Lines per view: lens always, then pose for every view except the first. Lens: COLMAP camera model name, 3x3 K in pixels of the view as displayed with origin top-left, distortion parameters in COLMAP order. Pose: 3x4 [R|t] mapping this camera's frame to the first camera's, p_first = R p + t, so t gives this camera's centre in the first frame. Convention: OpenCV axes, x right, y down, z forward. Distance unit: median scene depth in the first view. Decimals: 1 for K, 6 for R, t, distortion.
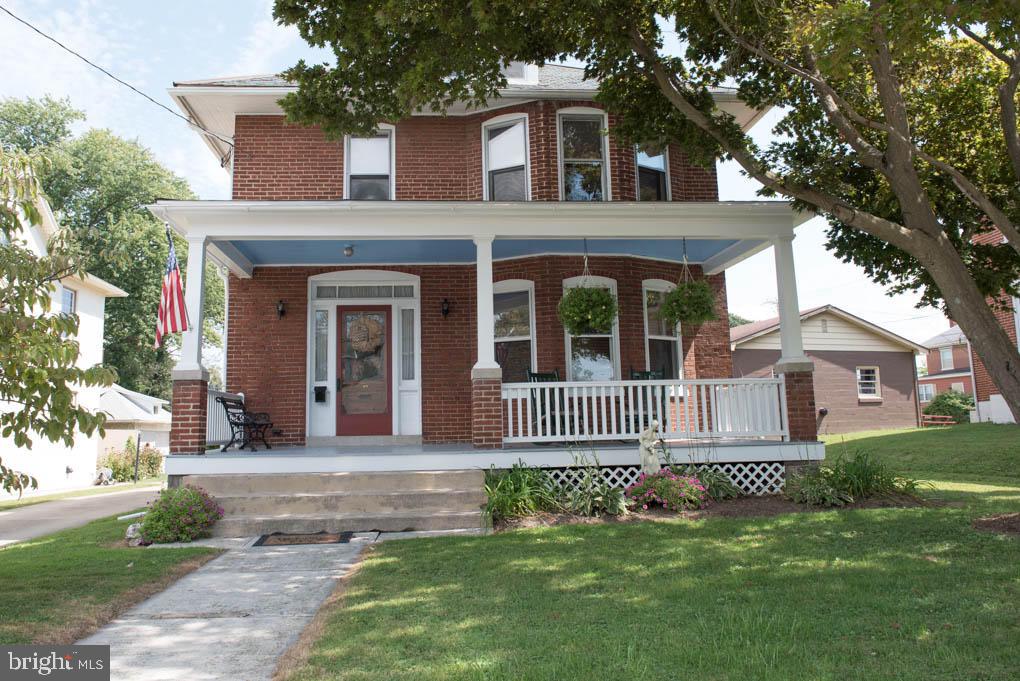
lens RADIAL K [[693.6, 0, 482.9], [0, 693.6, 327.1], [0, 0, 1]] dist [-0.034906, -0.001225]
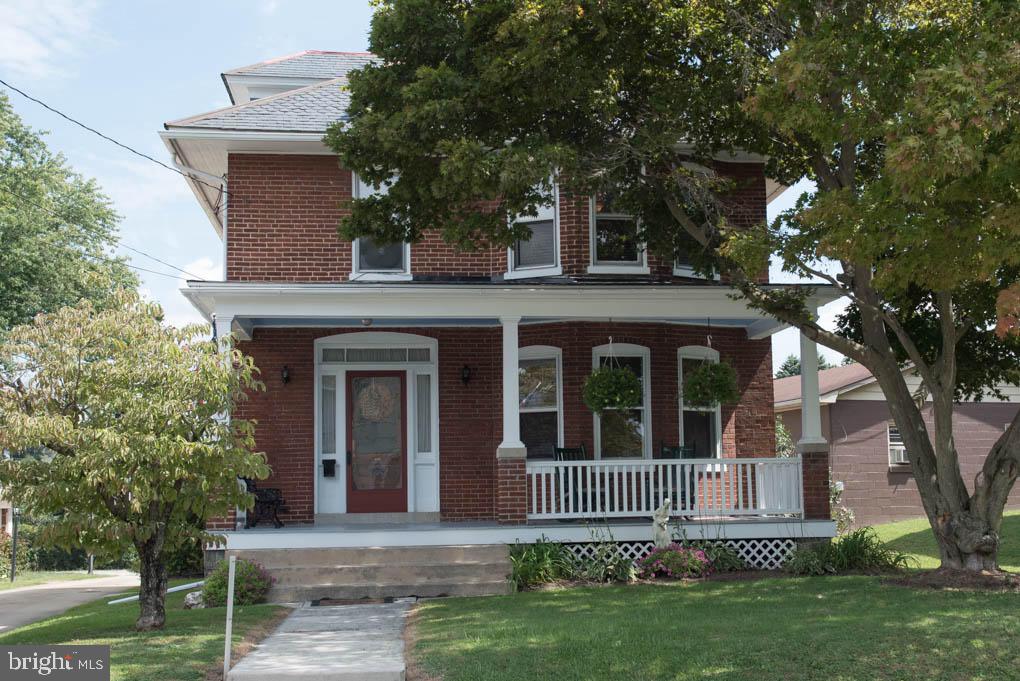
lens RADIAL K [[1307.0, 0, 571.7], [0, 1307.0, 380.9], [0, 0, 1]] dist [0.020337, 0.000000]
pose [[0.997953, 0.008293, 0.063416, -0.024248], [-0.011608, 0.998575, 0.052086, -0.114250], [-0.062893, -0.052715, 0.996627, -0.756531]]
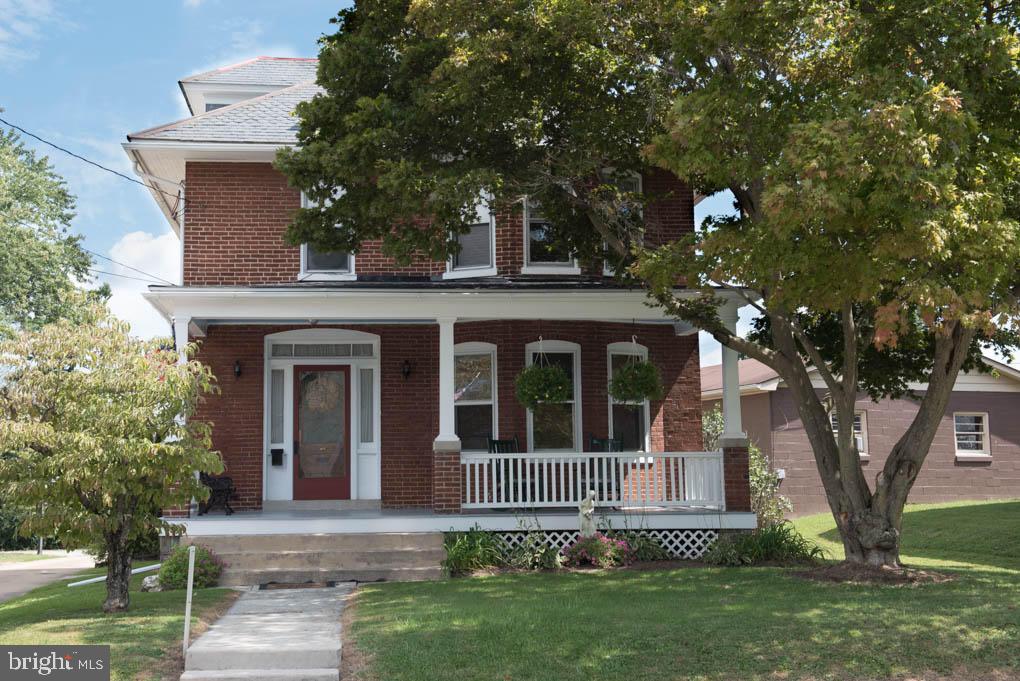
lens RADIAL K [[1360.4, 0, 465.8], [0, 1360.4, 304.5], [0, 0, 1]] dist [0.106164, 0.000000]
pose [[0.999792, 0.012042, 0.016445, -0.002905], [-0.012344, 0.999755, 0.018358, -0.158595], [-0.016220, -0.018557, 0.999696, -0.935327]]
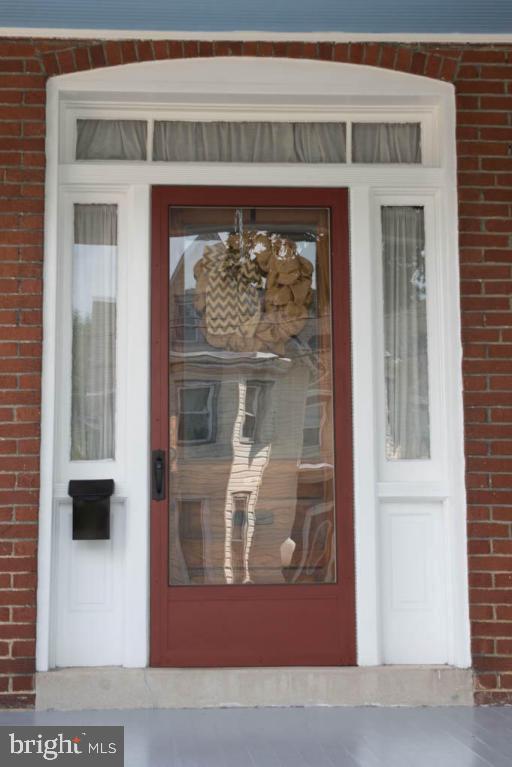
lens RADIAL K [[1108.9, 0, 251.8], [0, 1108.9, 378.0], [0, 0, 1]] dist [0.019627, 0.000000]
pose [[0.999796, 0.014109, -0.014440, -0.168614], [-0.013917, 0.999815, 0.013311, 0.039930], [0.014625, -0.013108, 0.999807, 0.576031]]
